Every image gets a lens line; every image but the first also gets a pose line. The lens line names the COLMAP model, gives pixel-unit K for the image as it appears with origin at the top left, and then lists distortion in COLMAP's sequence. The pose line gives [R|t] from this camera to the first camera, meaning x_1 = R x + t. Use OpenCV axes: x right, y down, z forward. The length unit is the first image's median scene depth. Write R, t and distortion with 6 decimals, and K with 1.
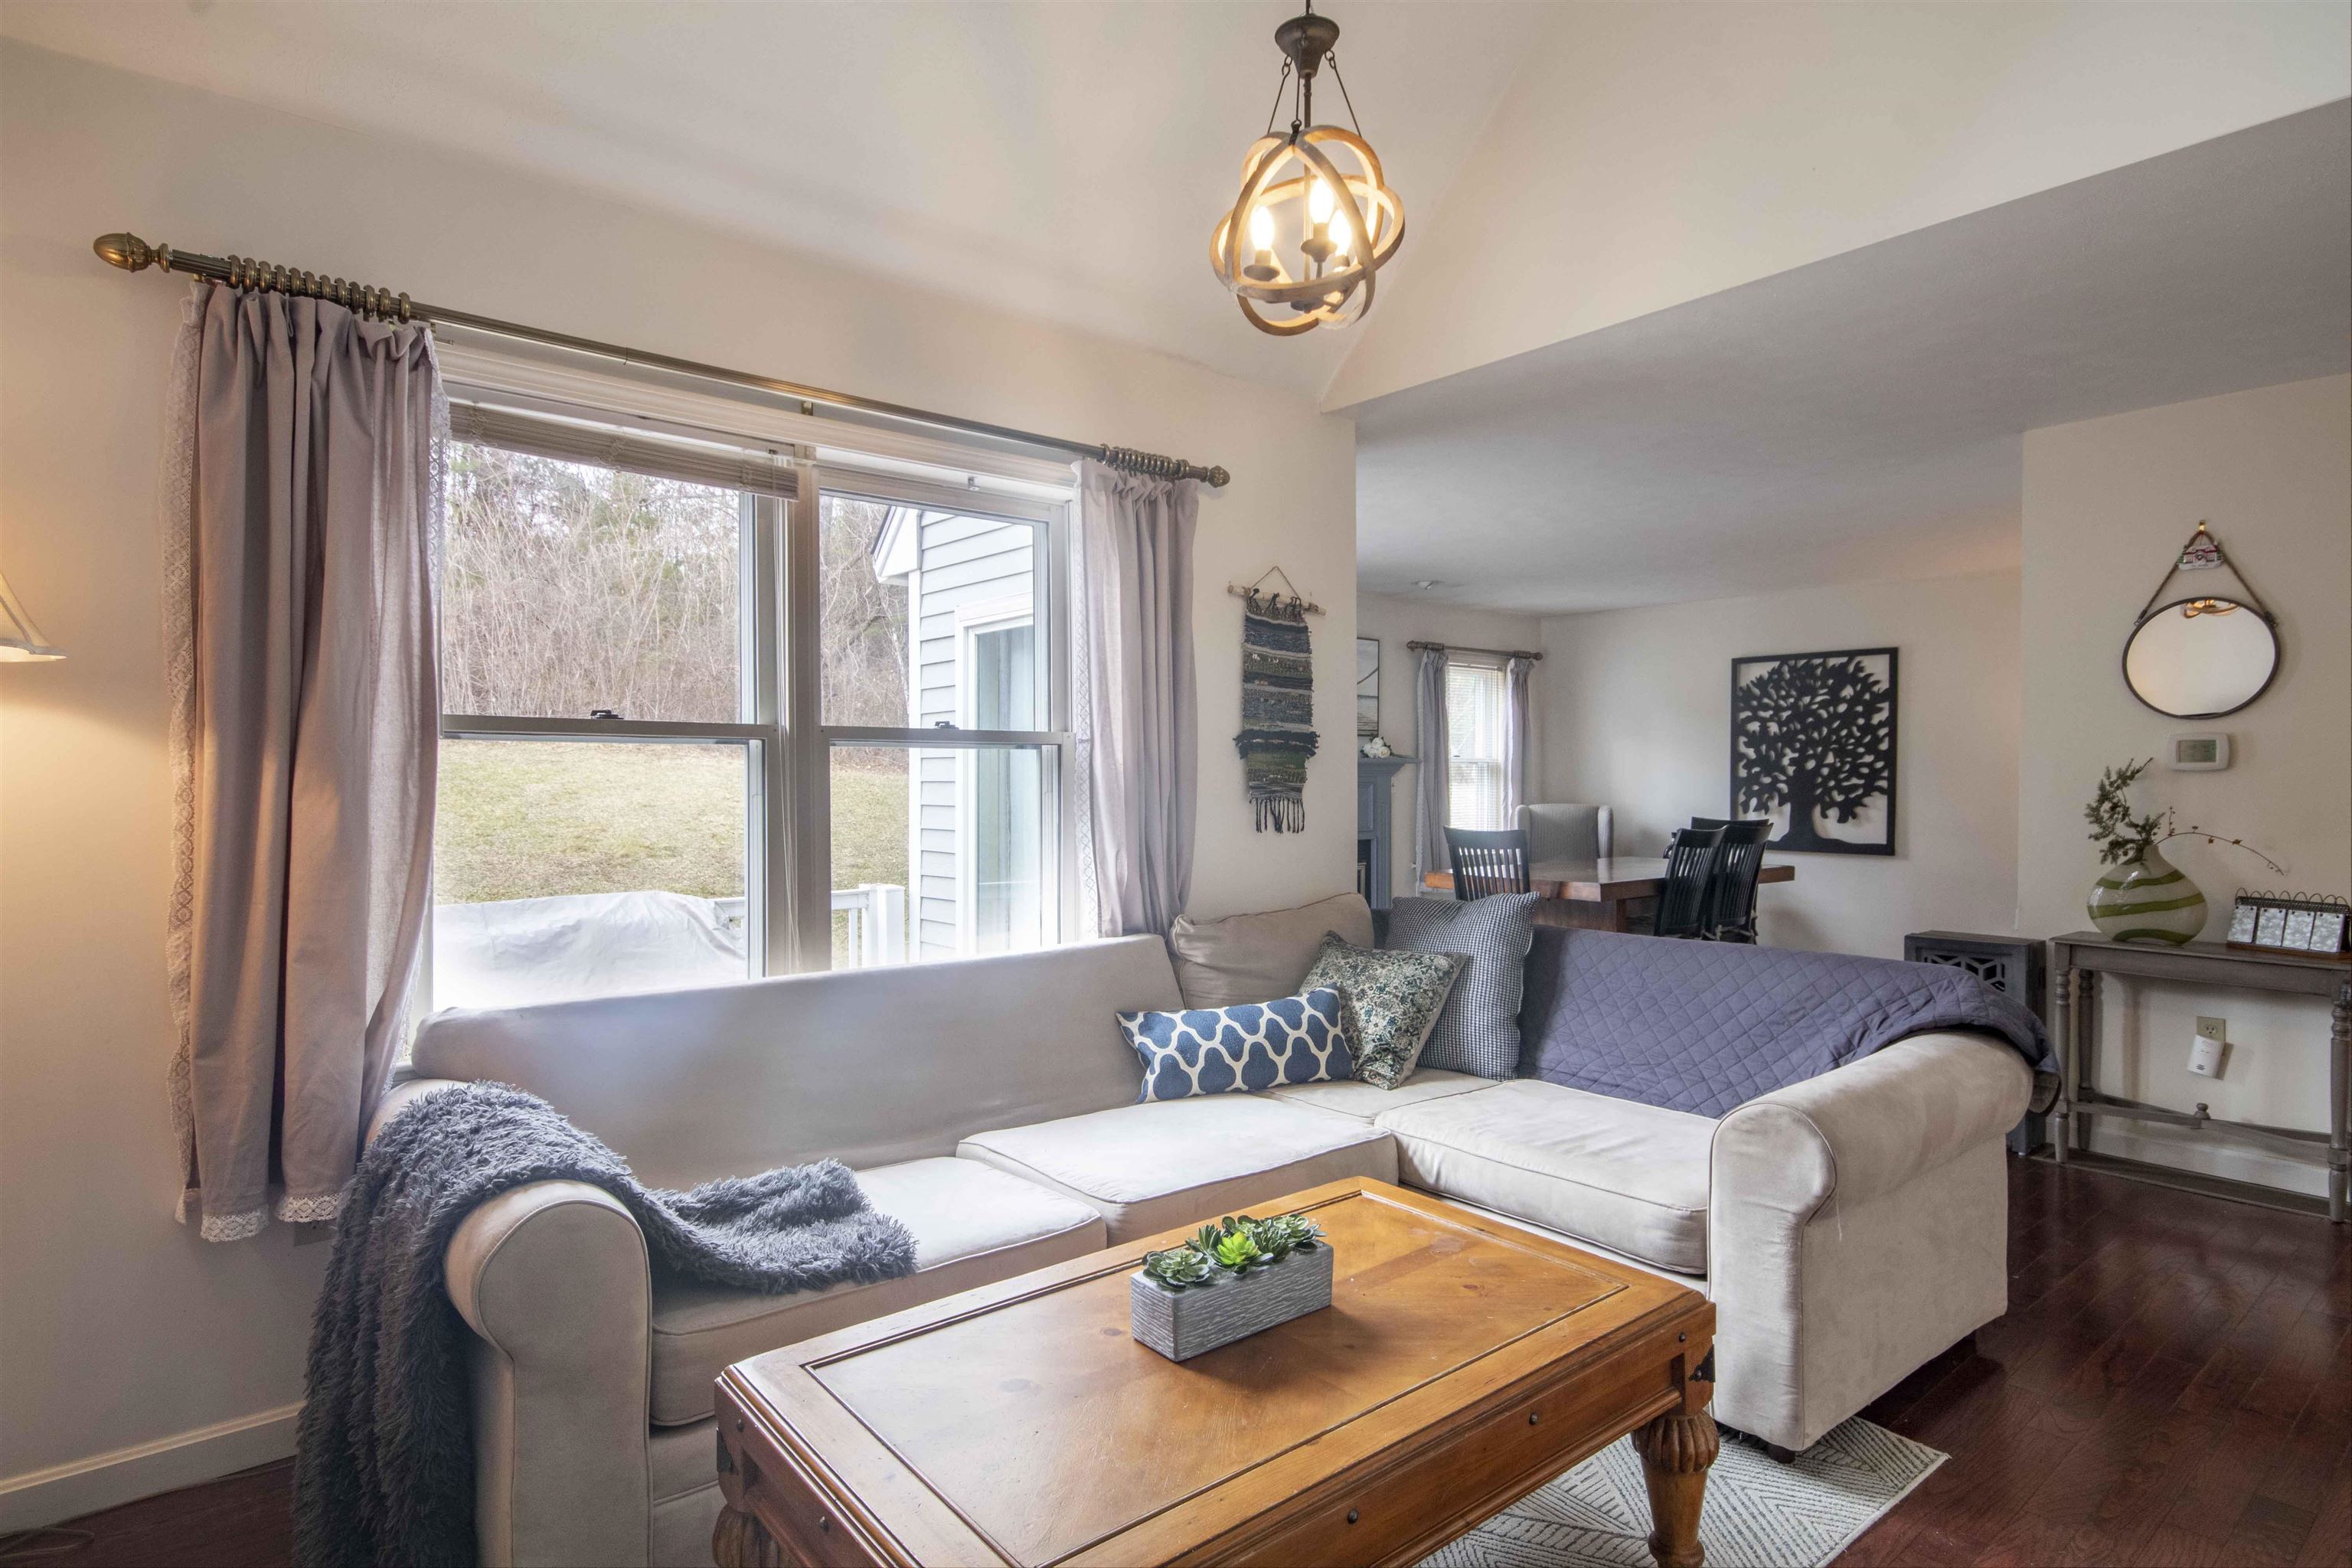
lens RADIAL K [[1228.1, 0, 1174.0], [0, 1228.1, 776.7], [0, 0, 1]] dist [-0.003184, -0.000440]
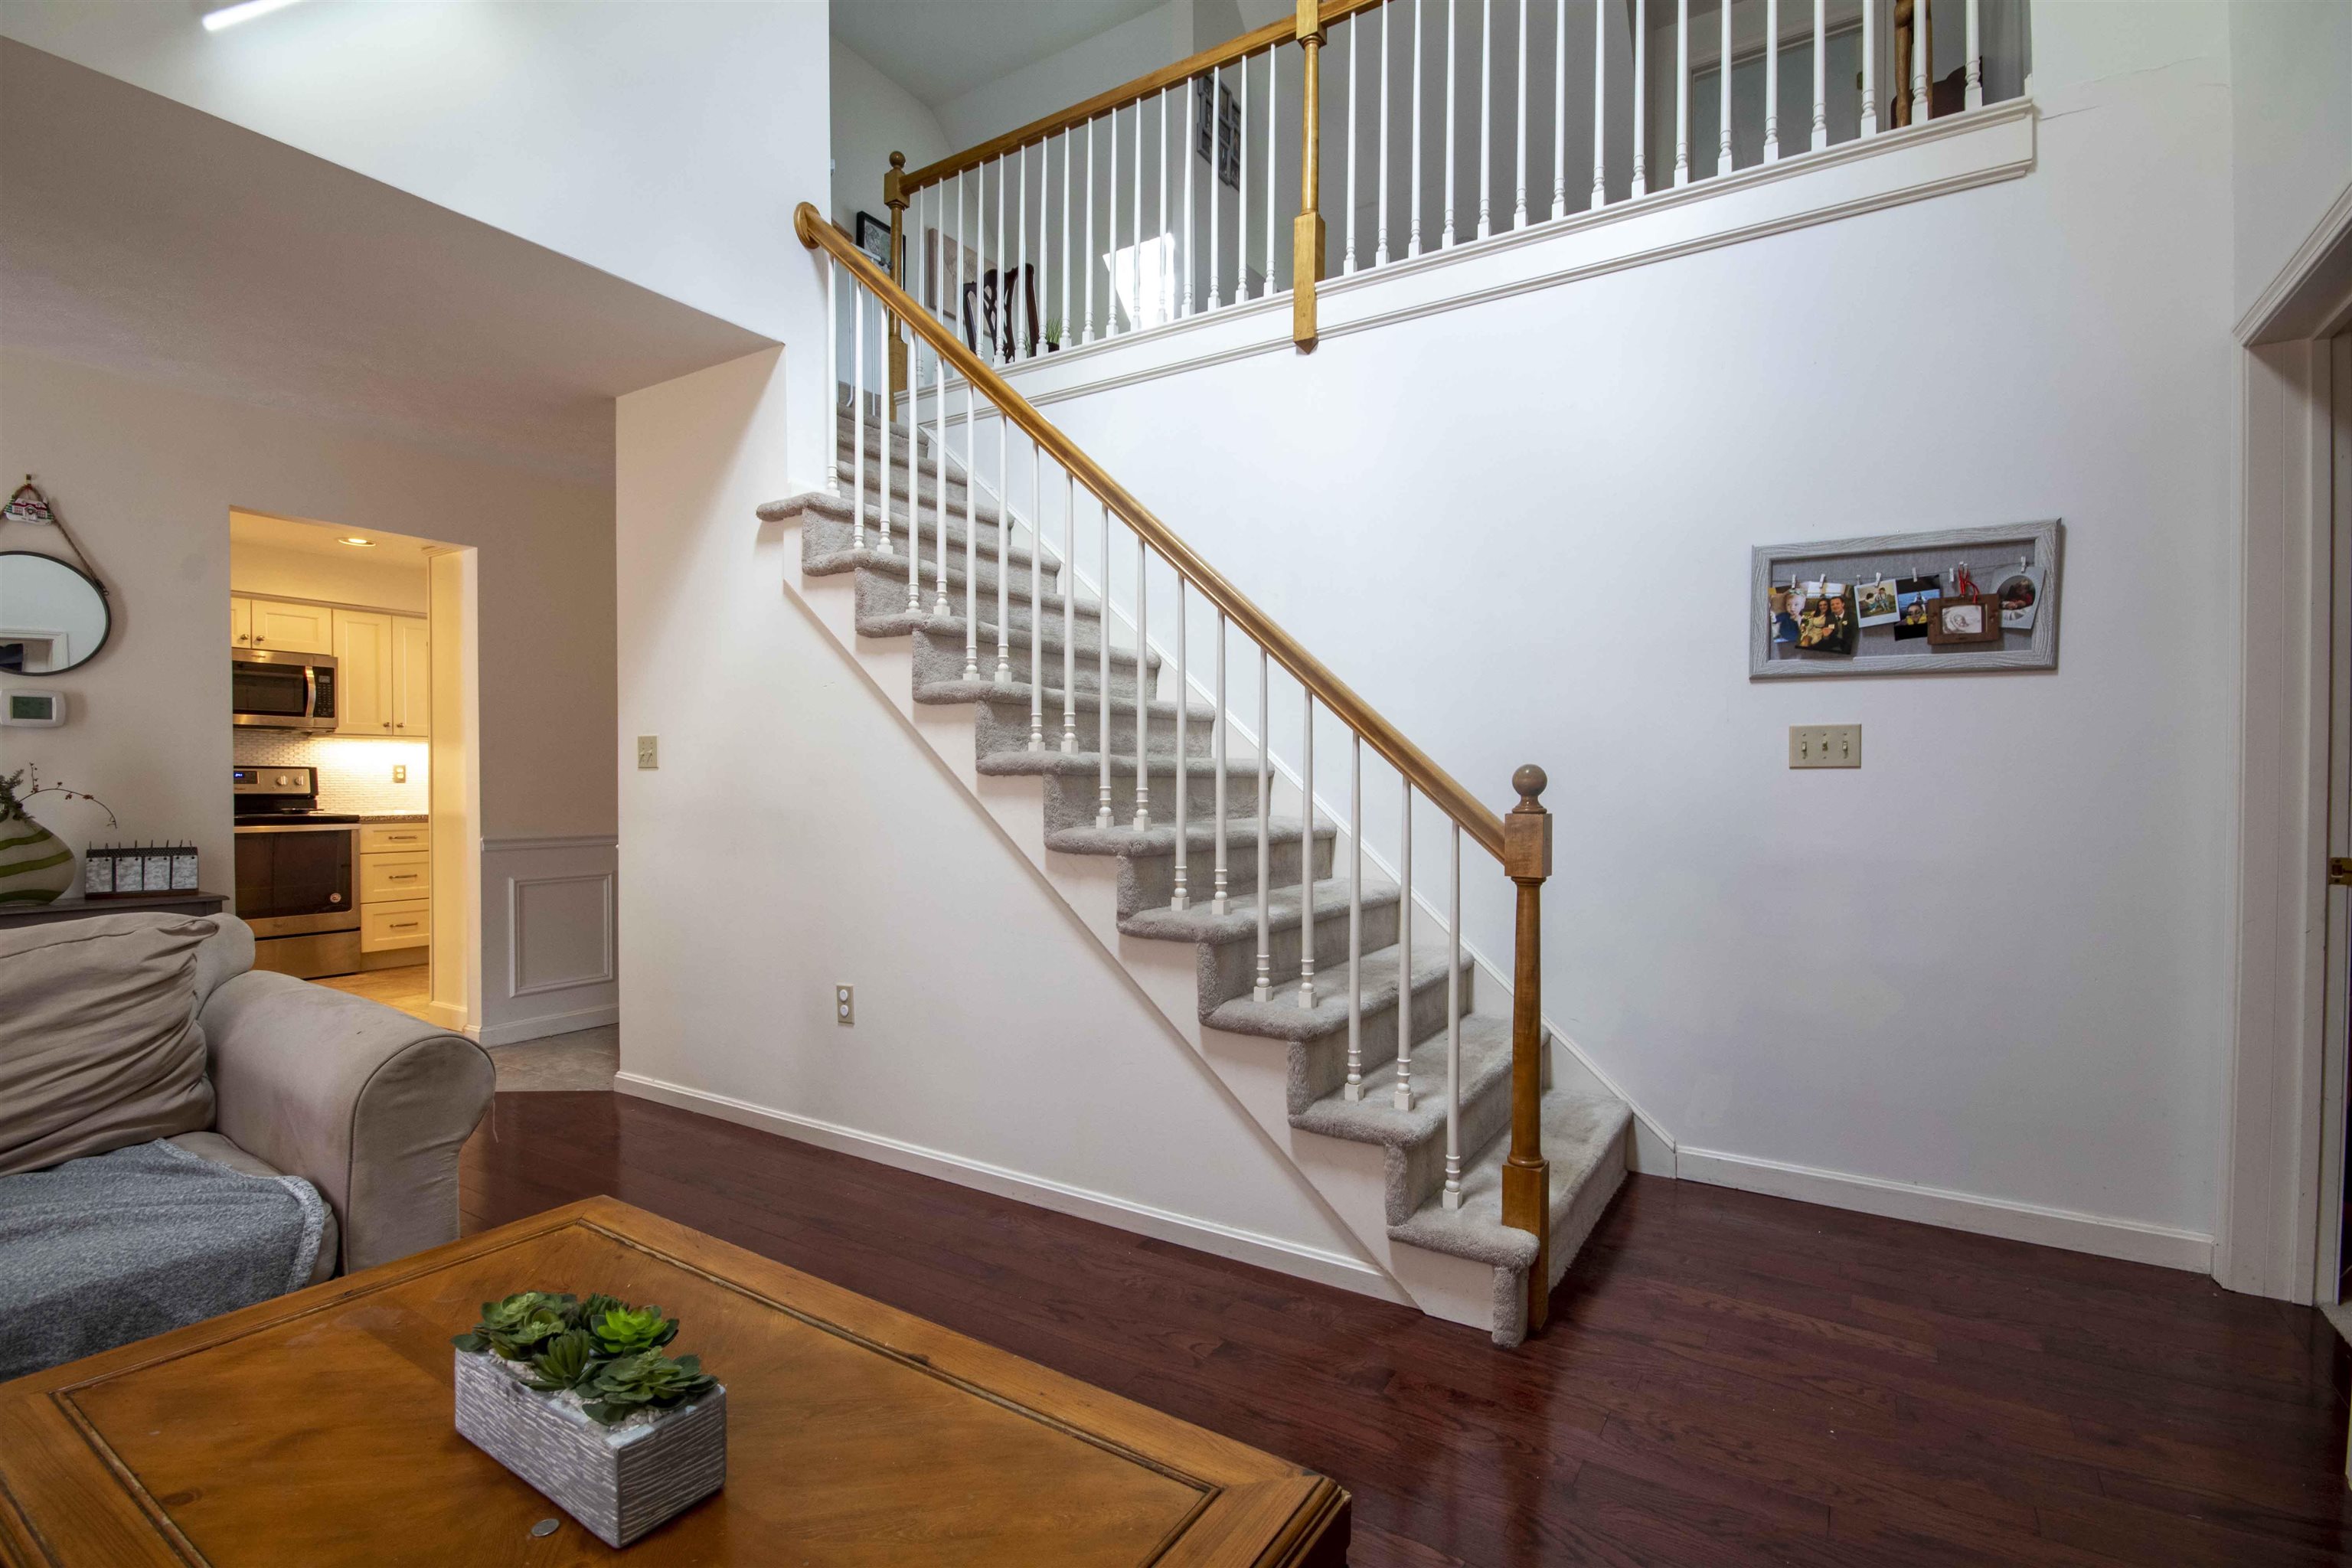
lens RADIAL K [[1082.7, 0, 1176.8], [0, 1082.7, 780.5], [0, 0, 1]] dist [-0.001992, -0.000422]
pose [[-0.304061, -0.009327, 0.952607, -0.280542], [0.005169, 0.999921, 0.011440, 0.033170], [-0.952639, 0.008403, -0.303988, 0.401156]]
